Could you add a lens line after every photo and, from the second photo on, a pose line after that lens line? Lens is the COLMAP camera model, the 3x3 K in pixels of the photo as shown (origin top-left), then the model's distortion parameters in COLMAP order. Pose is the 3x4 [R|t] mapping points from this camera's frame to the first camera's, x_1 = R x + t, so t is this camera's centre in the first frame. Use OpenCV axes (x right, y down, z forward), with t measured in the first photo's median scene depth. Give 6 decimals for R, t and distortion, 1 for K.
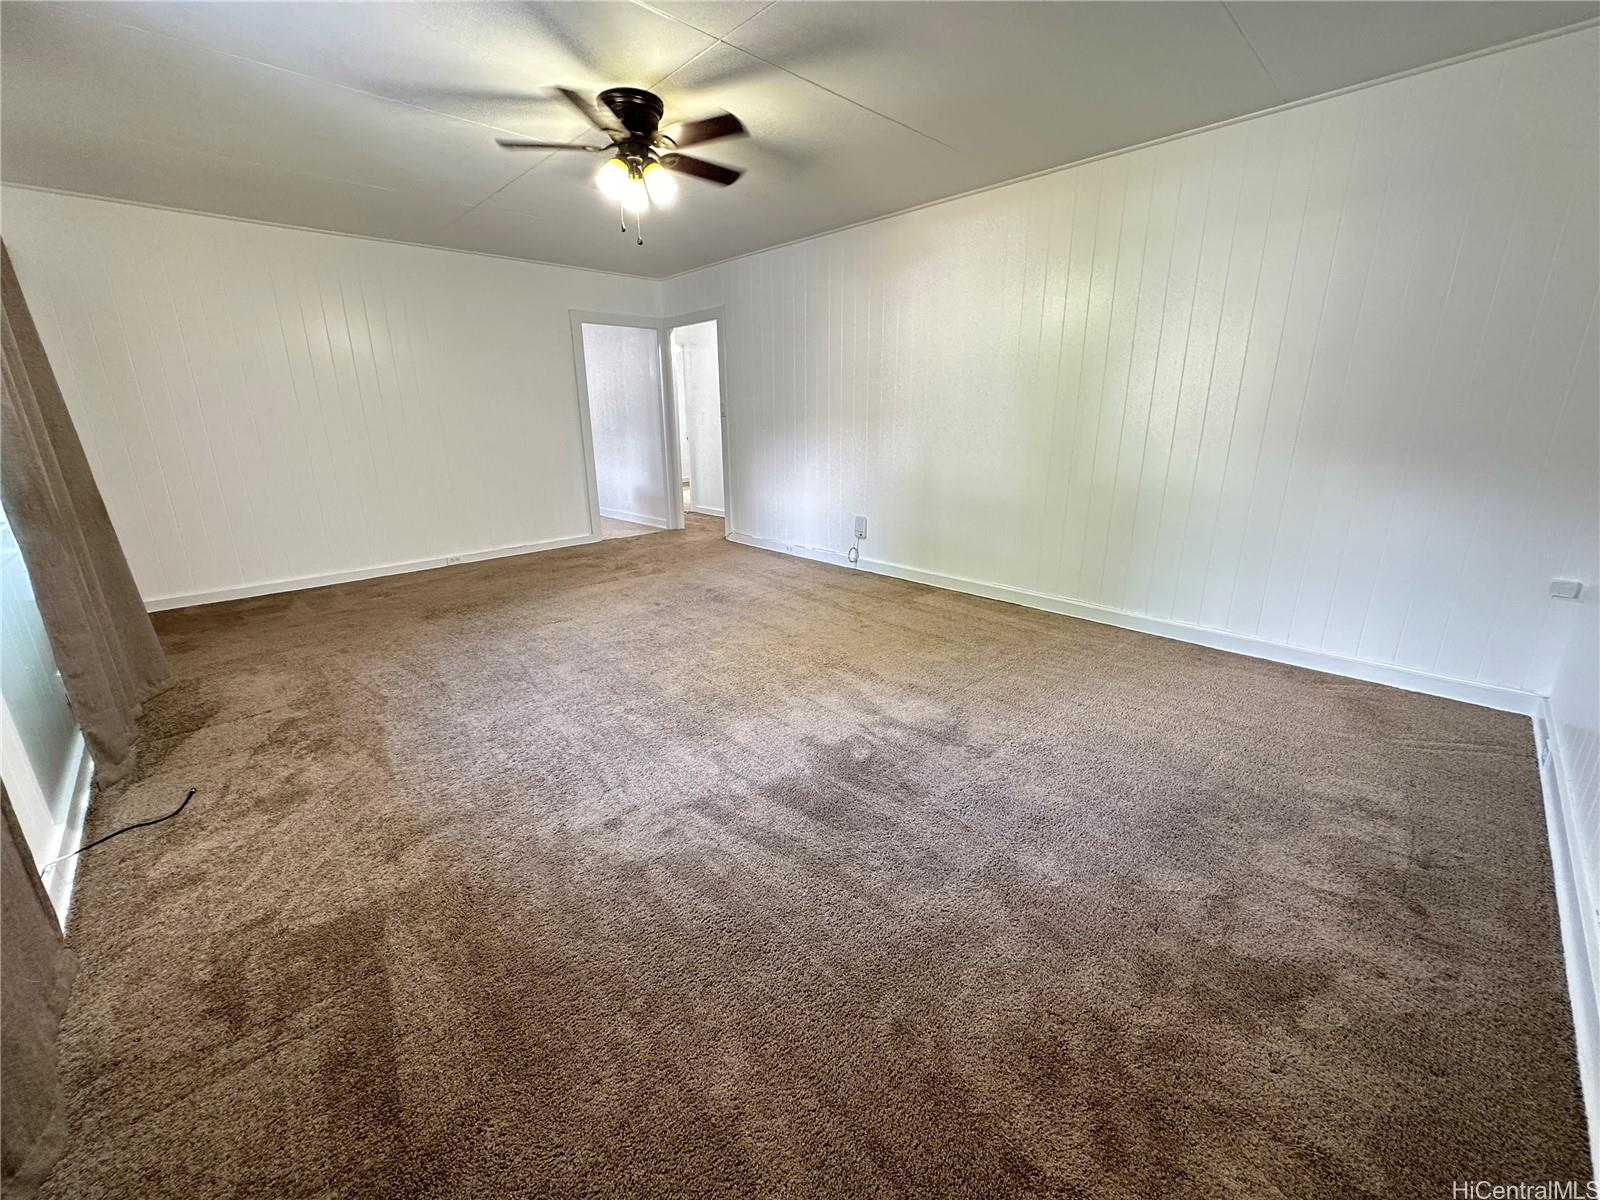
lens RADIAL K [[634.1, 0, 796.9], [0, 634.1, 602.1], [0, 0, 1]] dist [-0.000015, 0.000449]
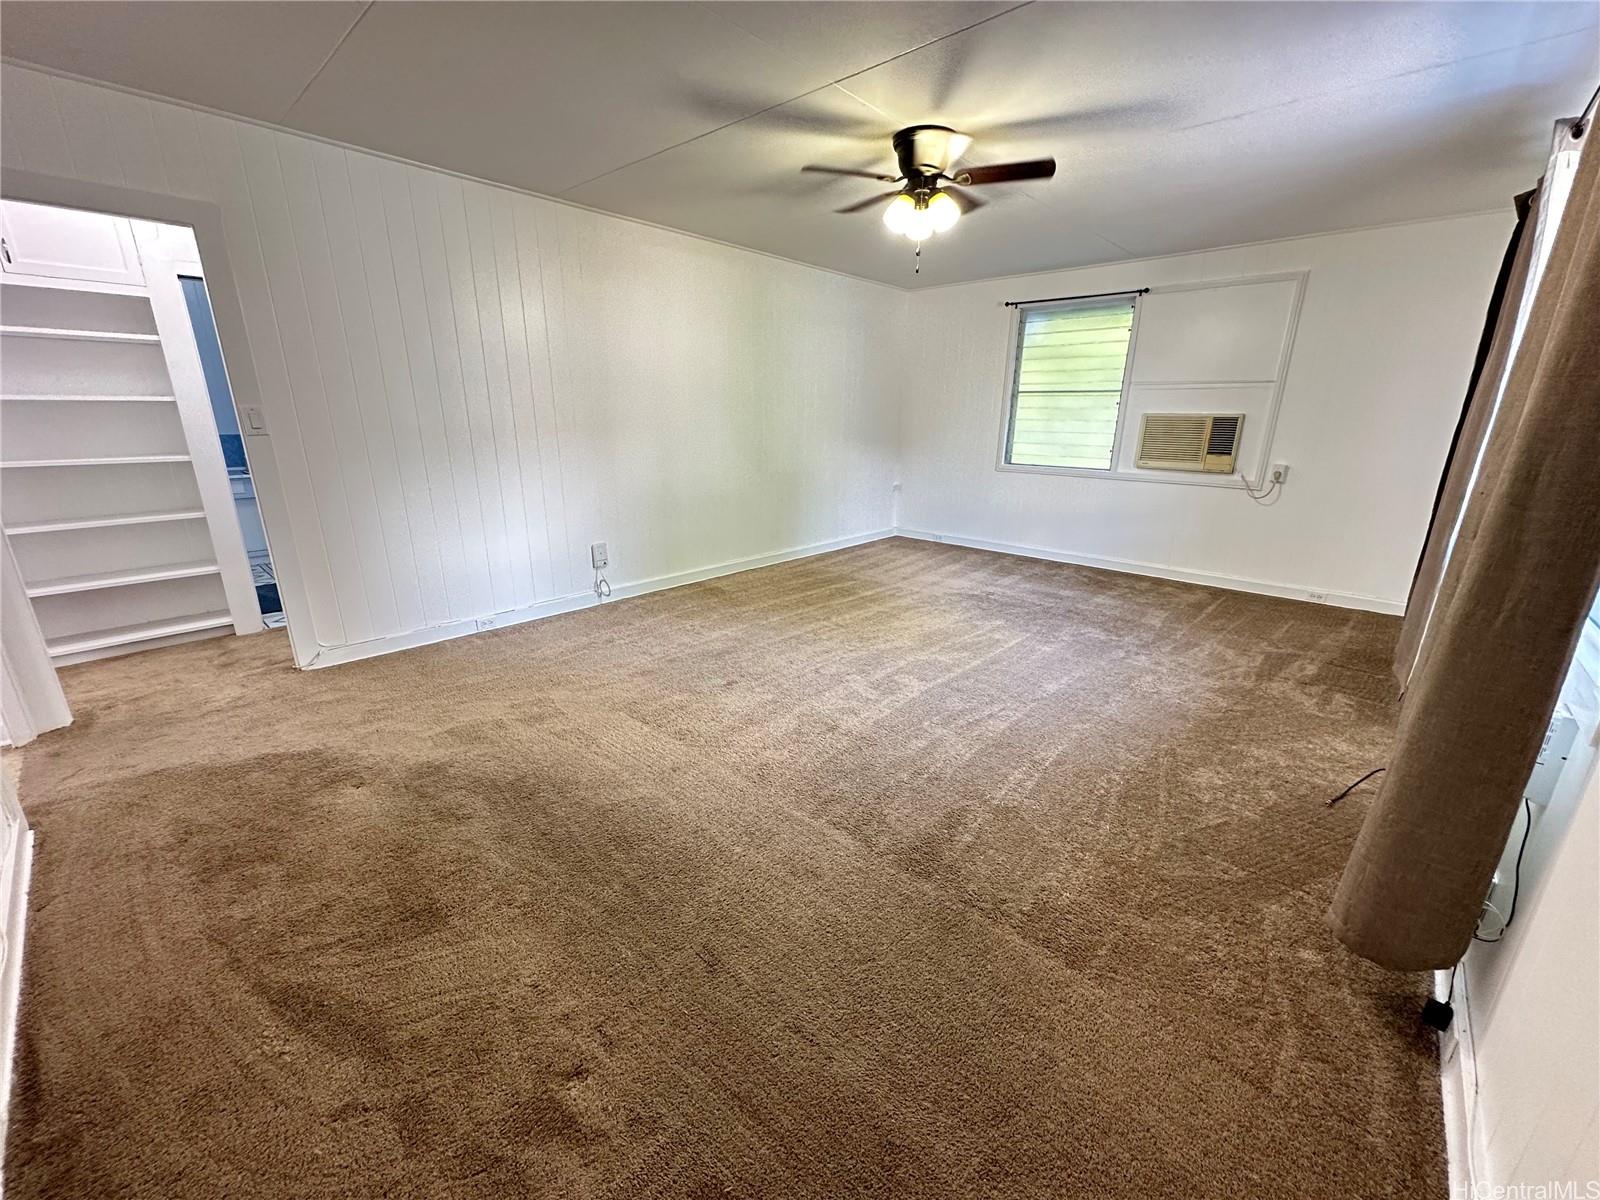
lens RADIAL K [[634.1, 0, 796.6], [0, 634.1, 599.5], [0, 0, 1]] dist [-0.000015, 0.000449]
pose [[-0.066254, -0.276393, 0.958758, -0.830739], [0.277202, 0.917947, 0.283783, -0.253862], [-0.958525, 0.284572, 0.015799, 0.808545]]
